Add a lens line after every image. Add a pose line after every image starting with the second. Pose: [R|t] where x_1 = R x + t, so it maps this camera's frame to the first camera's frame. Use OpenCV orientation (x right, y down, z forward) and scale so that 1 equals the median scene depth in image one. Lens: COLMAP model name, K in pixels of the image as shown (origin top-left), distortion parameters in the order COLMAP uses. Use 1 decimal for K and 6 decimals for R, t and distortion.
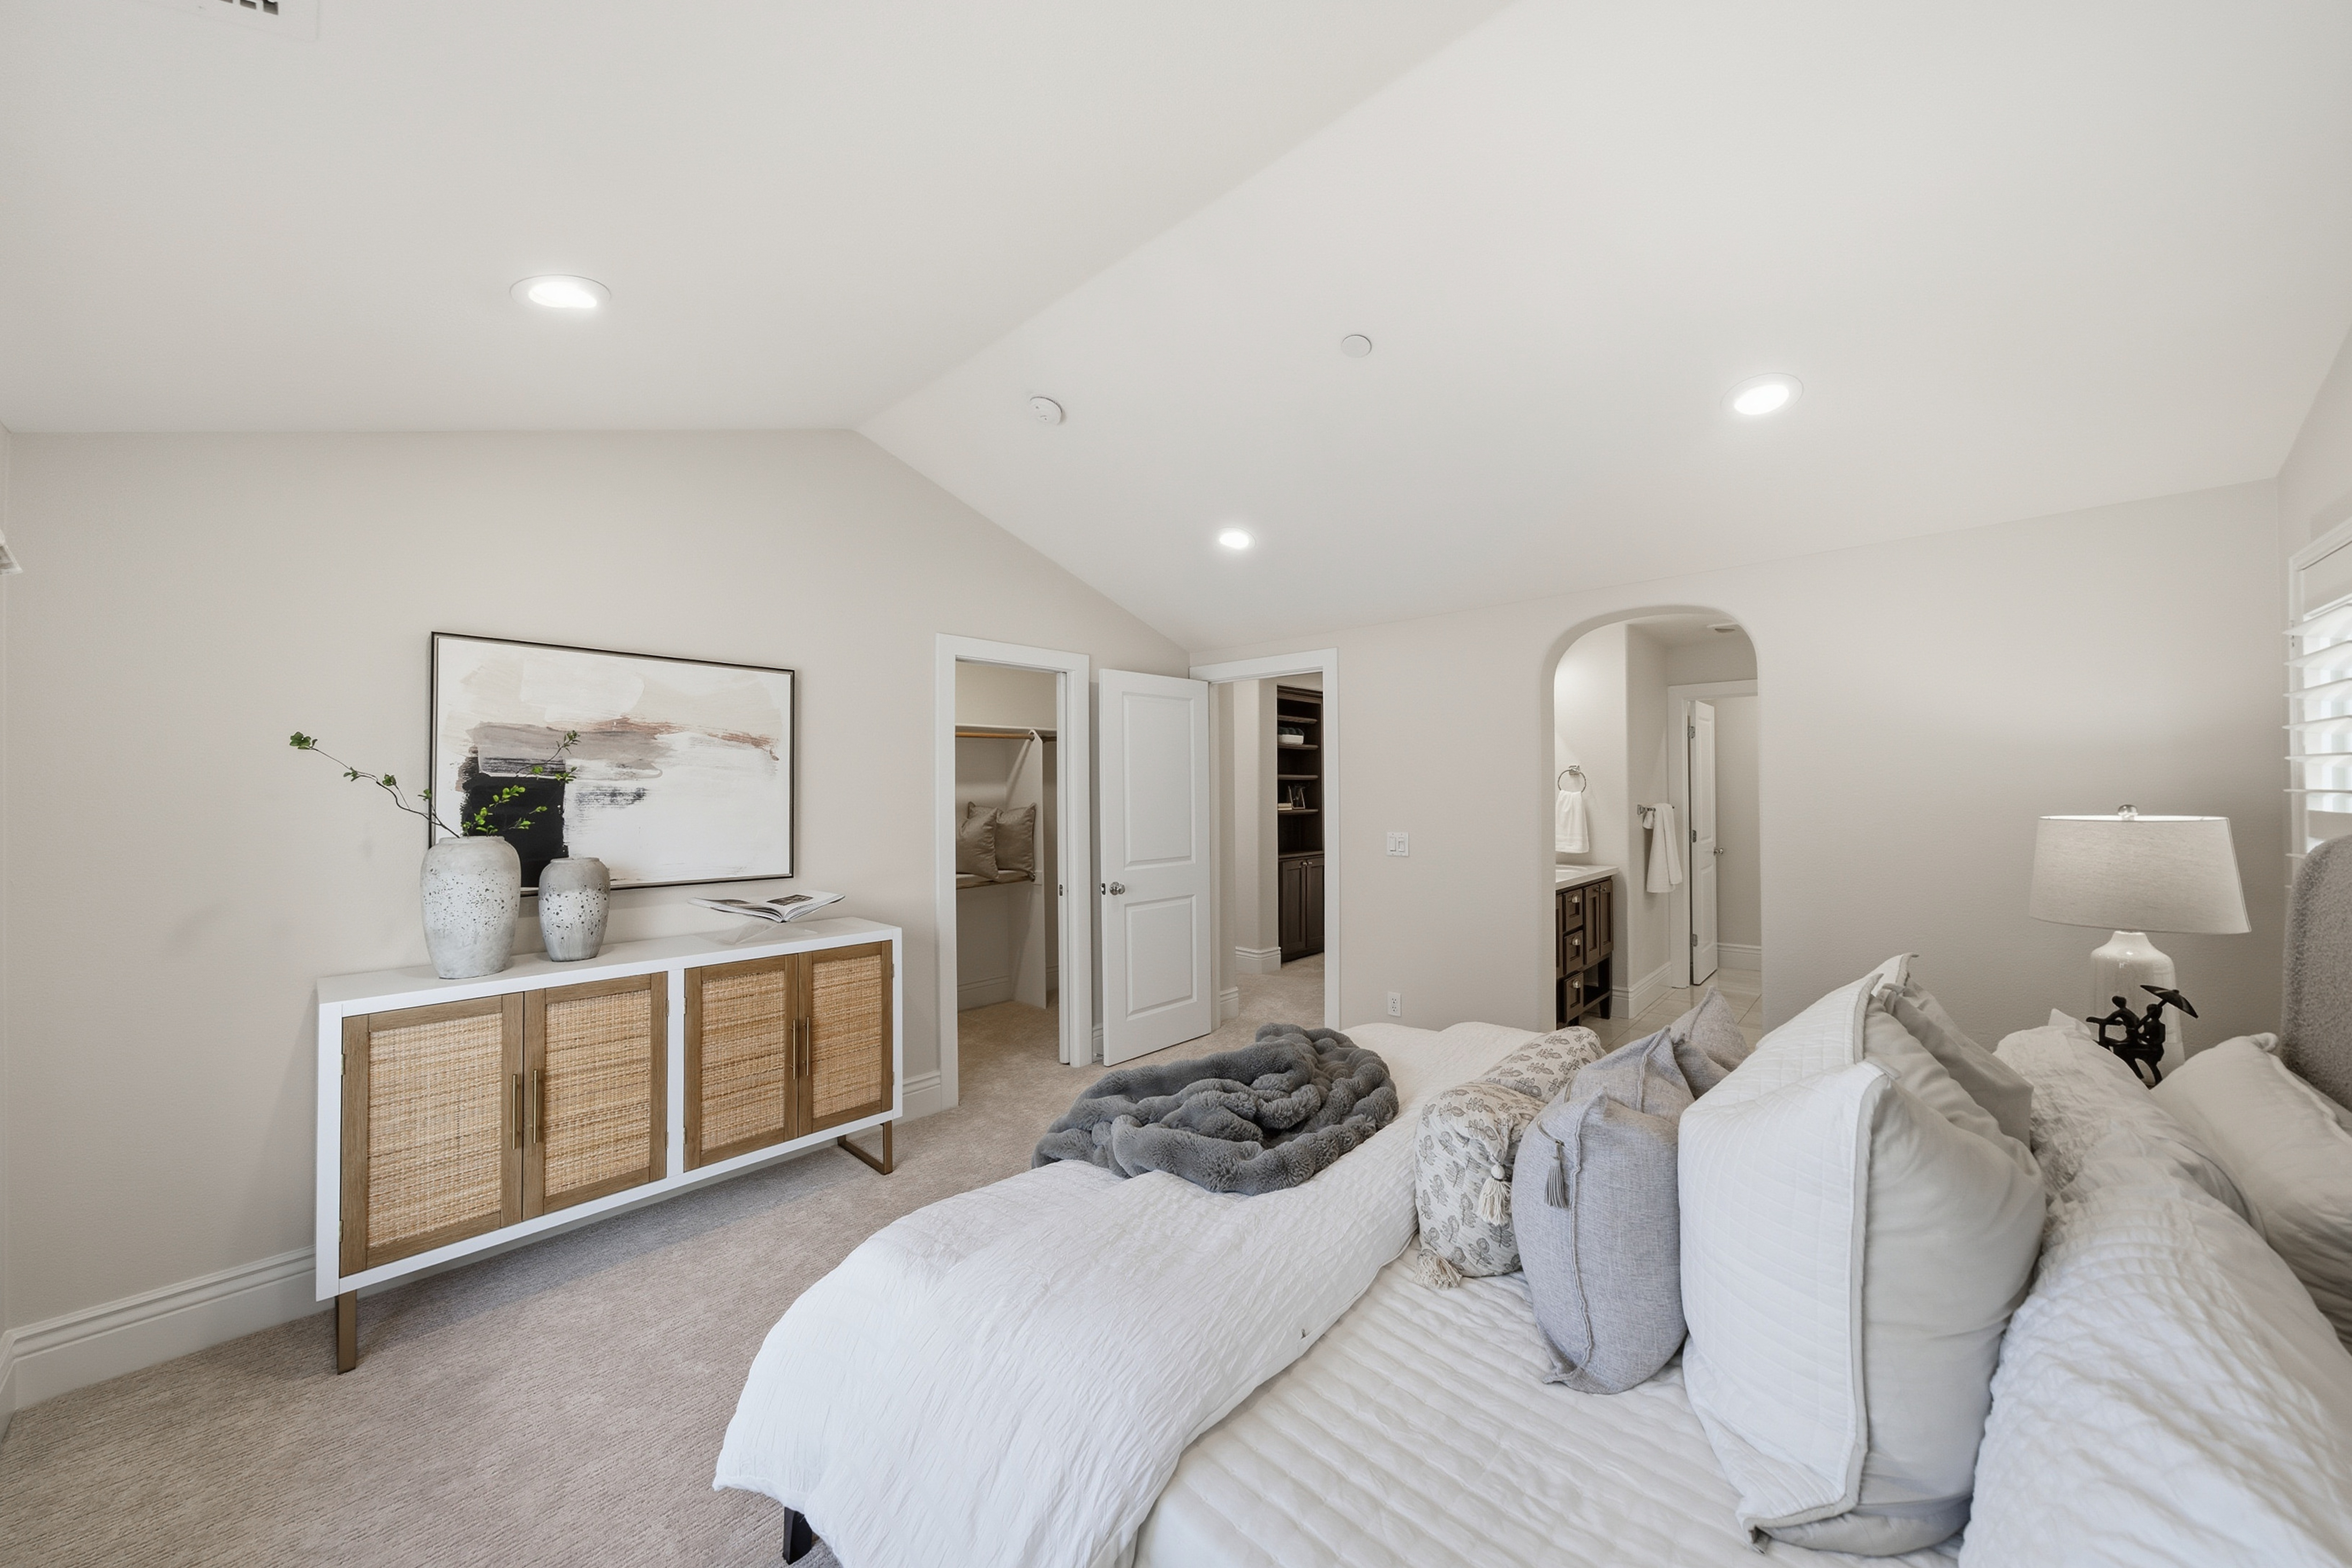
lens RADIAL K [[792.8, 0, 1177.1], [0, 792.8, 788.2], [0, 0, 1]] dist [-0.000124, 0.000002]
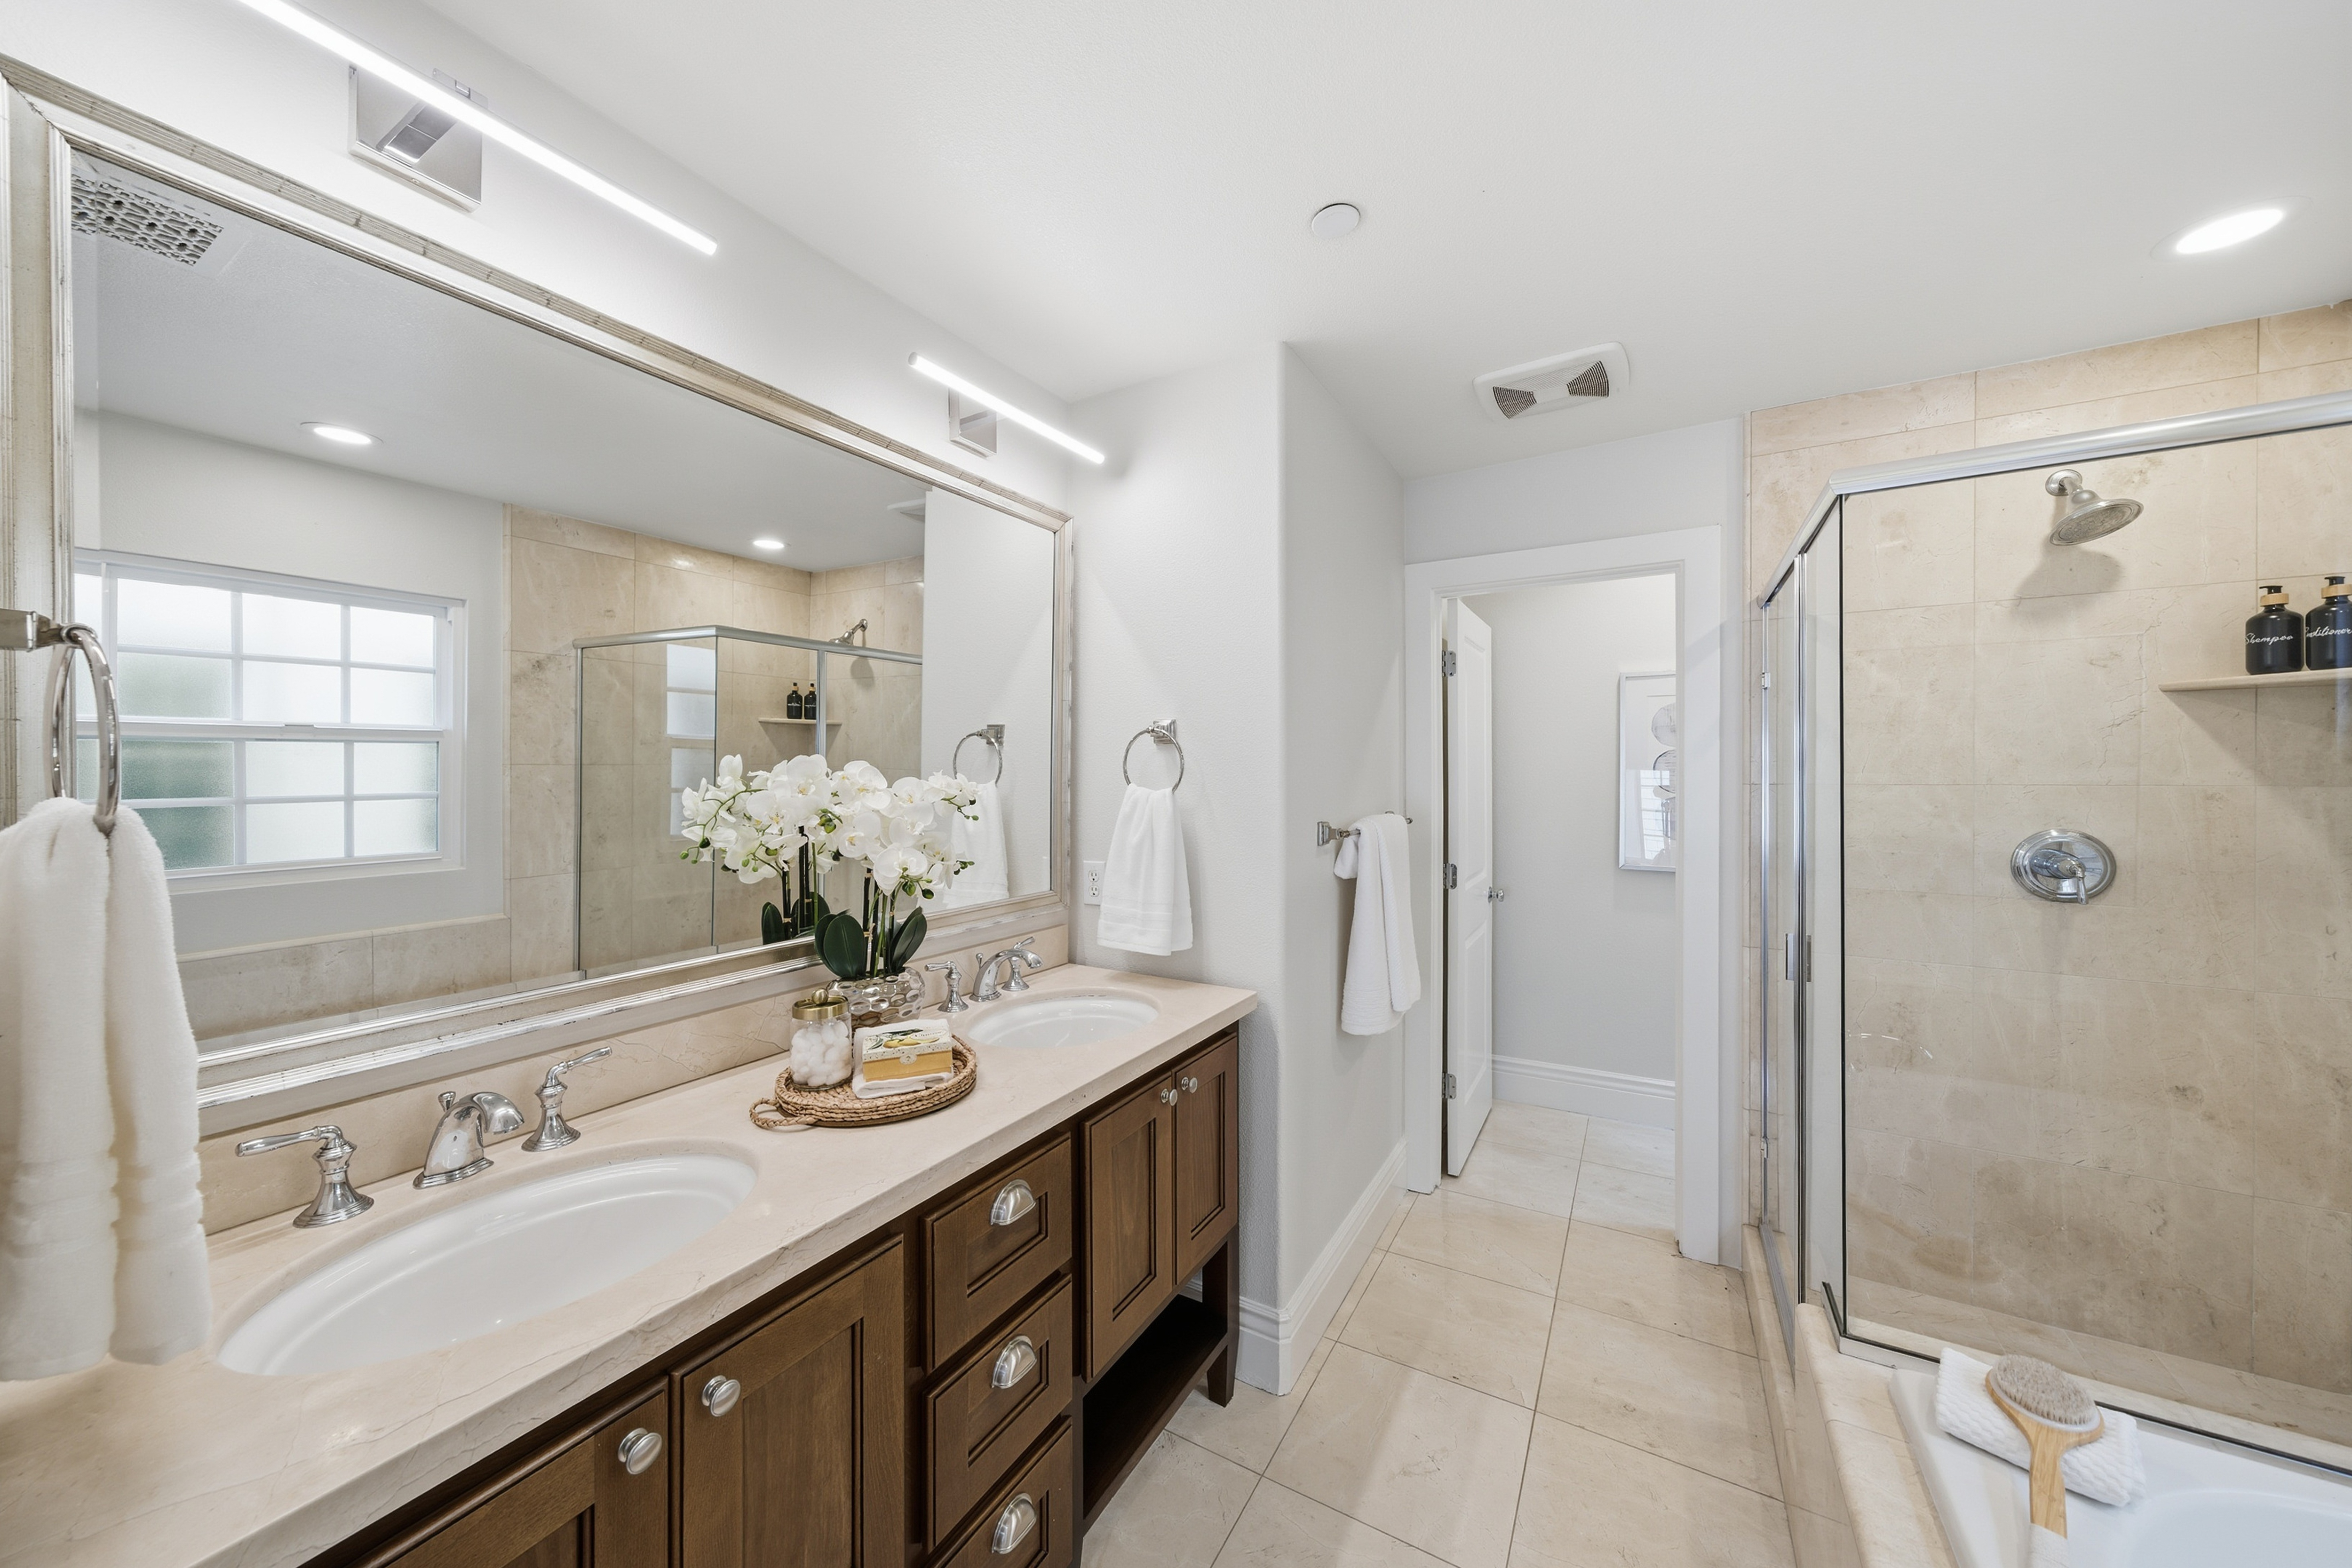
lens RADIAL K [[792.8, 0, 1175.3], [0, 792.8, 777.3], [0, 0, 1]] dist [-0.000124, 0.000002]
pose [[0.975398, 0.000018, 0.220453, 0.416267], [-0.003398, 0.999882, 0.014951, -0.006596], [-0.220427, -0.015332, 0.975283, 0.619289]]
